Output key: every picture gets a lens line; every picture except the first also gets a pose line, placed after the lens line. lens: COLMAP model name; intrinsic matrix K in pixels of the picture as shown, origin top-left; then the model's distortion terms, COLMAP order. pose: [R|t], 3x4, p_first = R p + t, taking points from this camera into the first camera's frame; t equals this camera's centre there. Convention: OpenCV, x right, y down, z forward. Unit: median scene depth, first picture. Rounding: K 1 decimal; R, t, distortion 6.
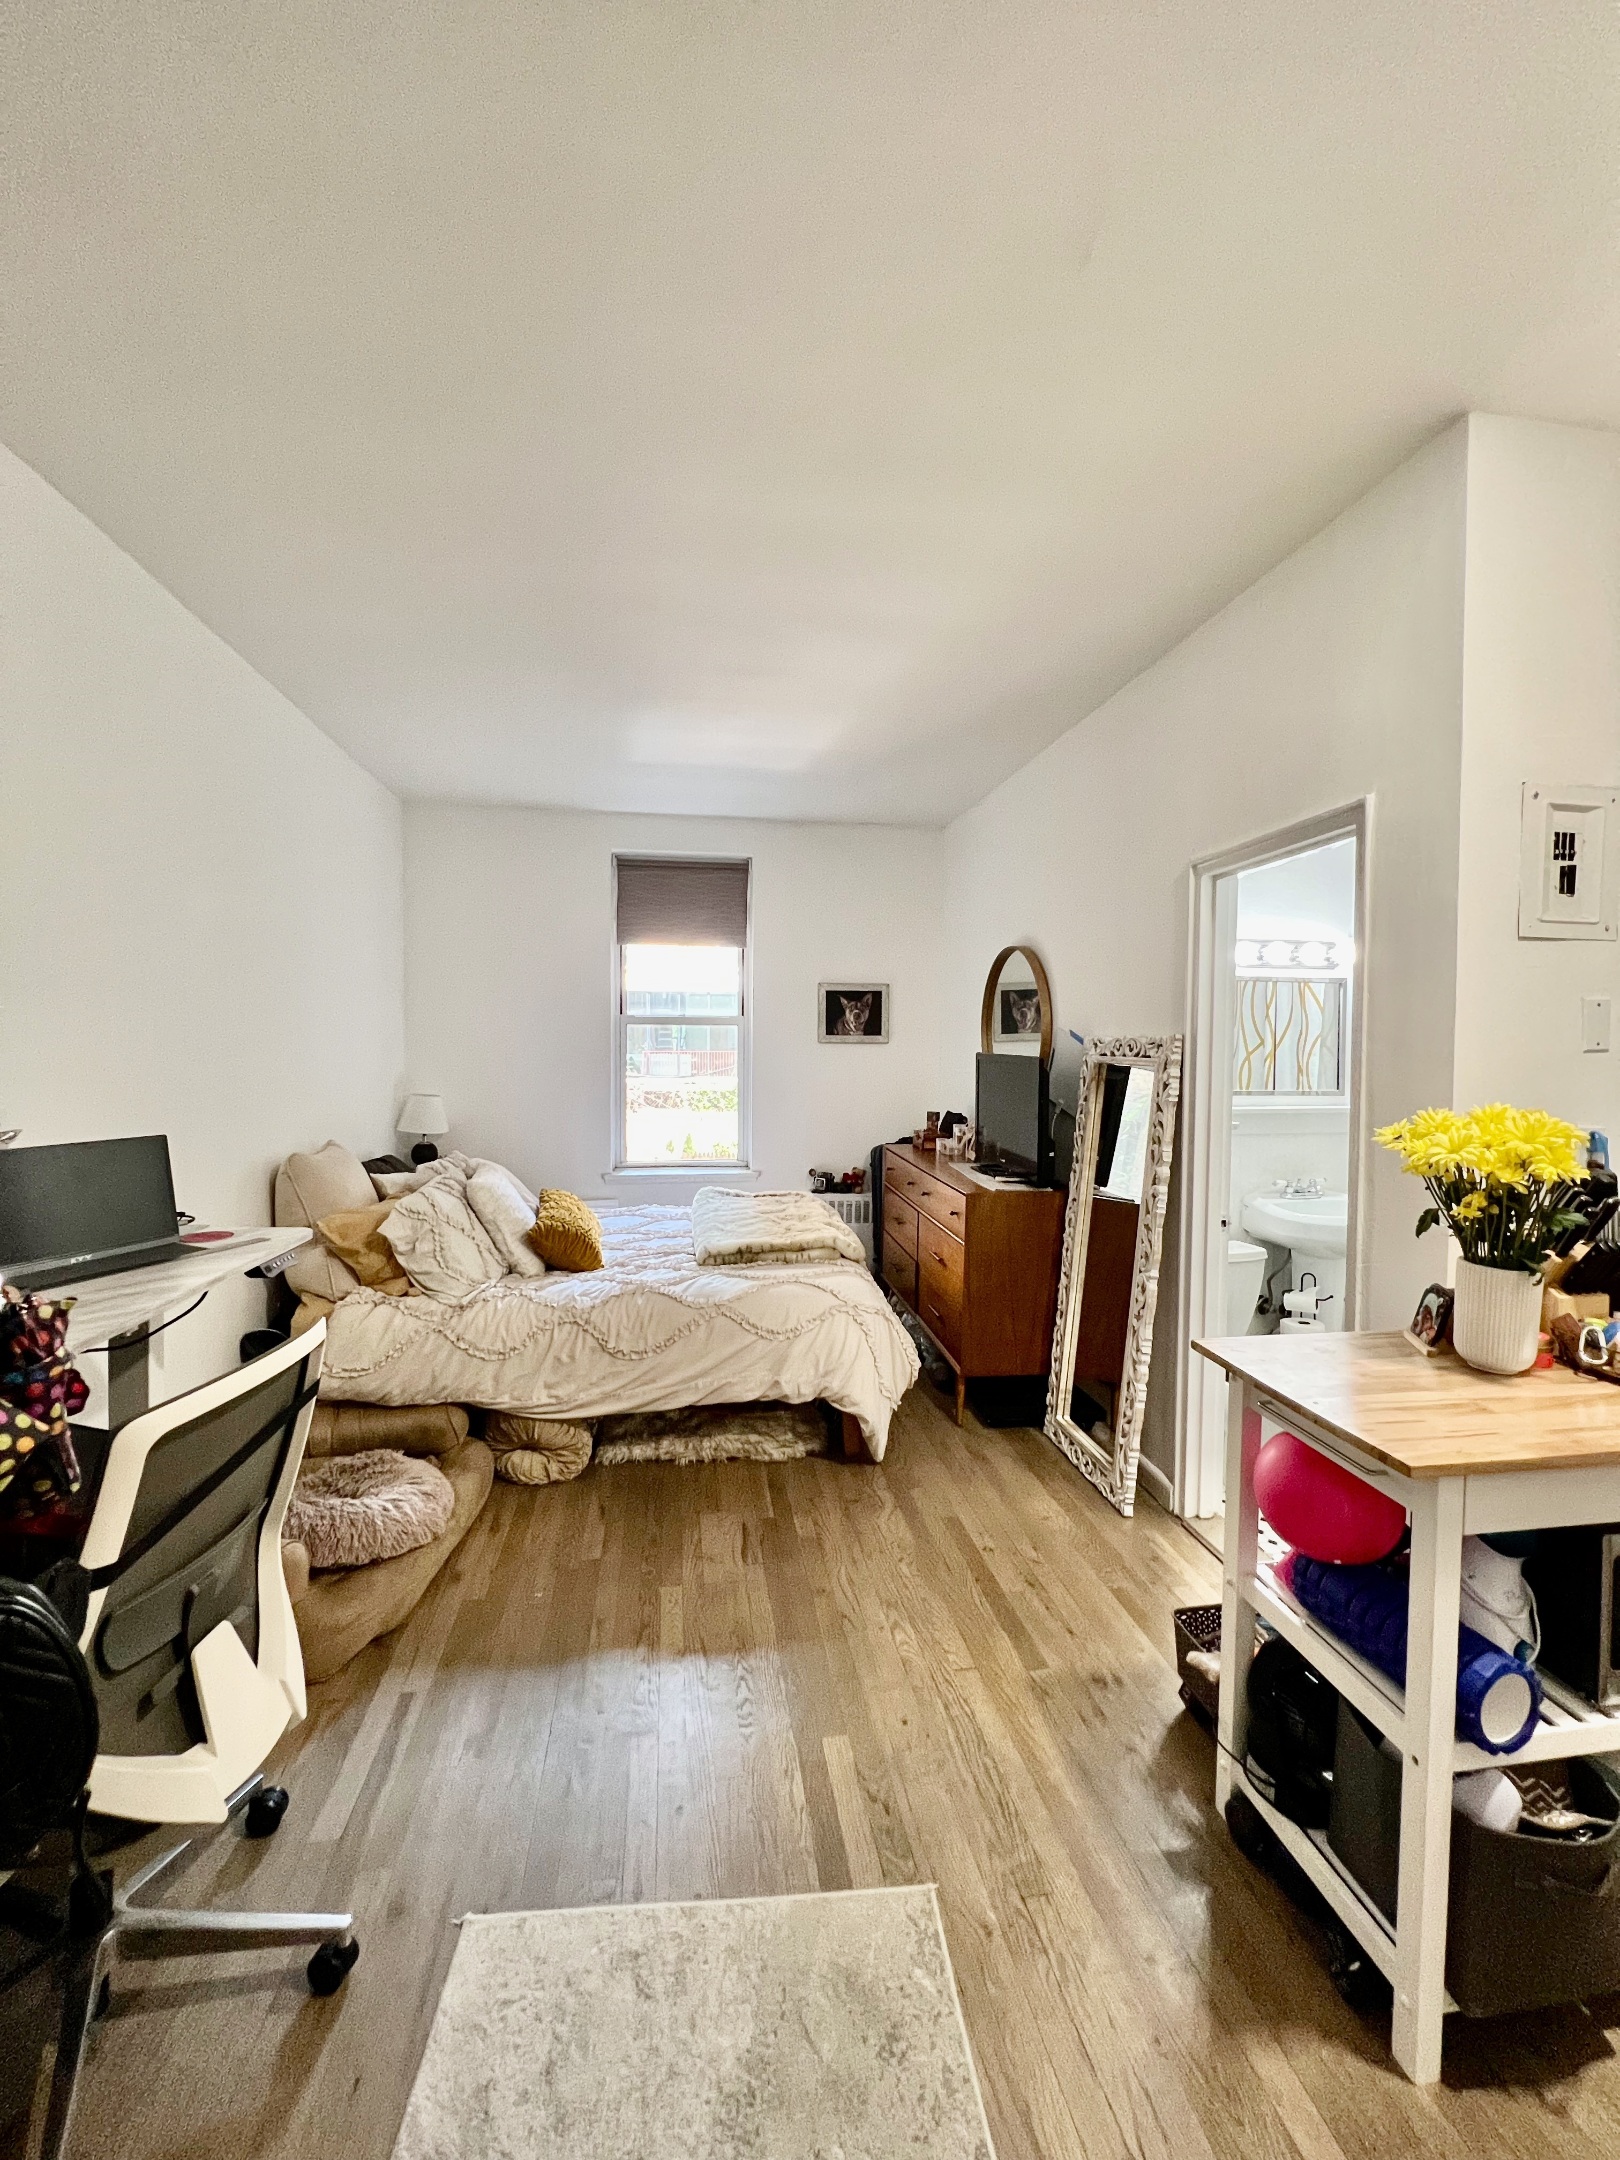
lens RADIAL K [[860.6, 0, 803.9], [0, 860.6, 1076.1], [0, 0, 1]] dist [-0.000875, 0.000274]
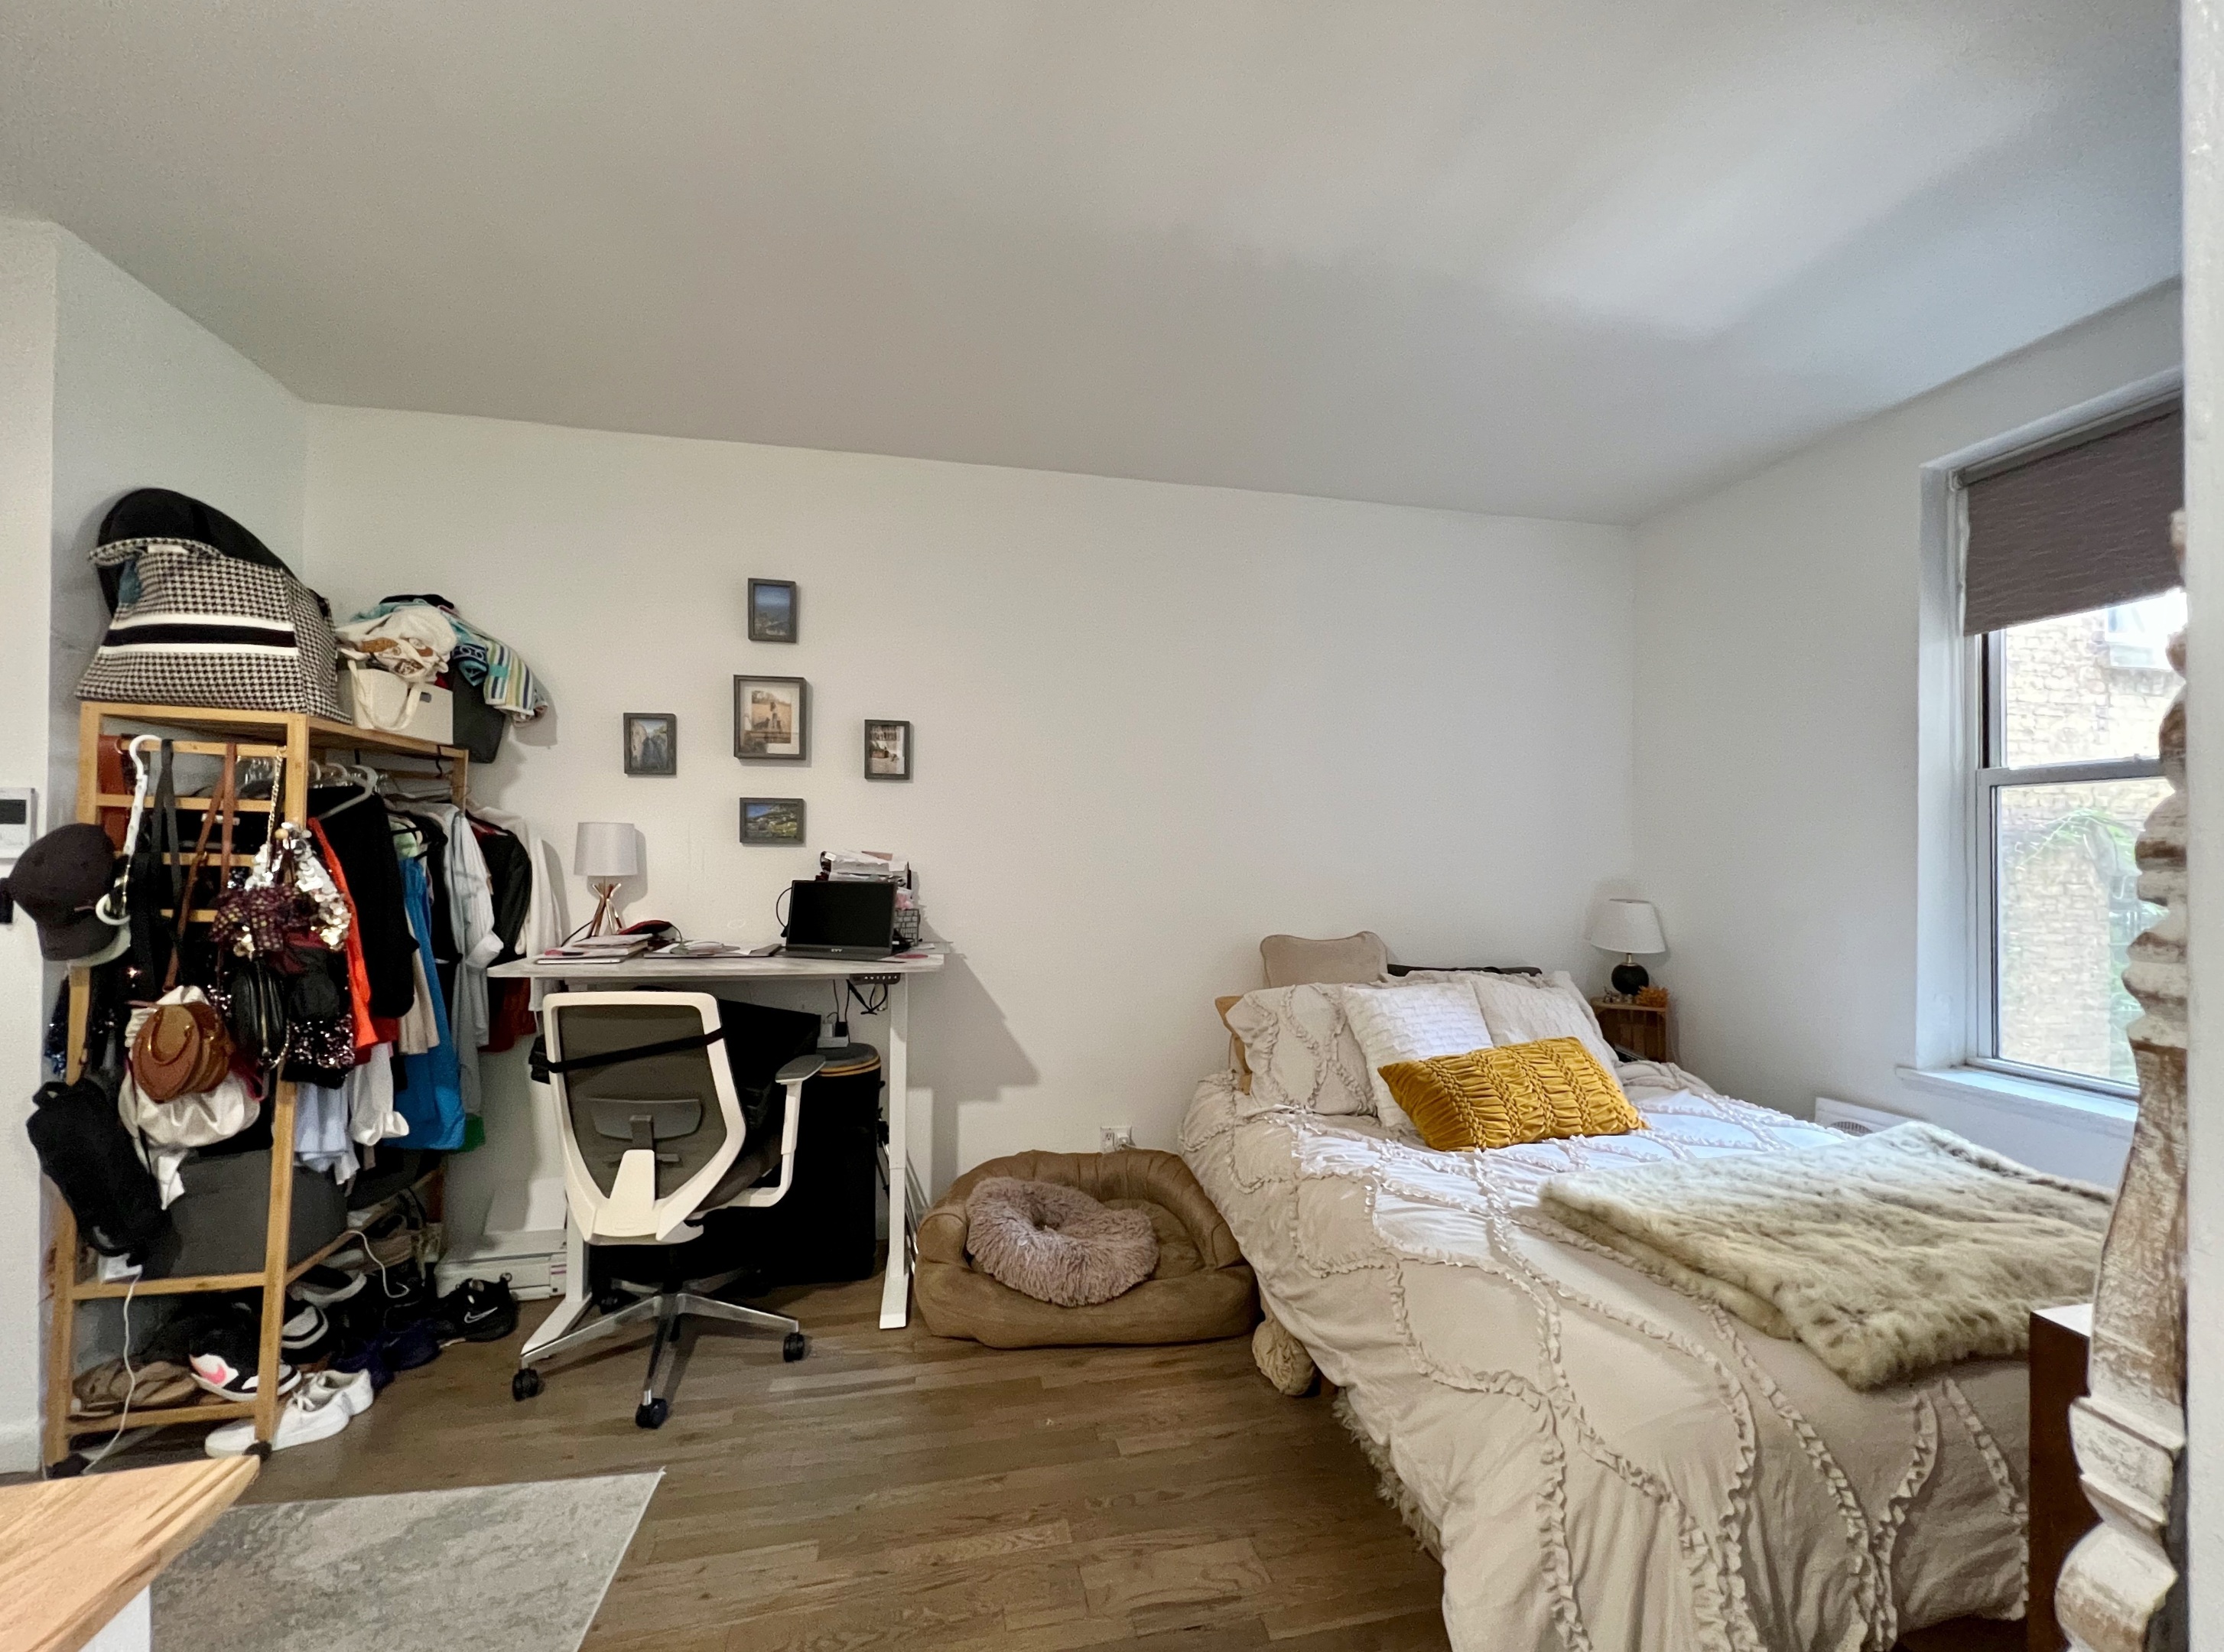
lens RADIAL K [[895.3, 0, 1098.5], [0, 895.3, 846.3], [0, 0, 1]] dist [-0.001825, -0.000006]
pose [[0.056281, -0.012406, -0.998338, 0.543789], [-0.041567, 0.999027, -0.014758, 0.008017], [0.997549, 0.042328, 0.055710, 0.824436]]
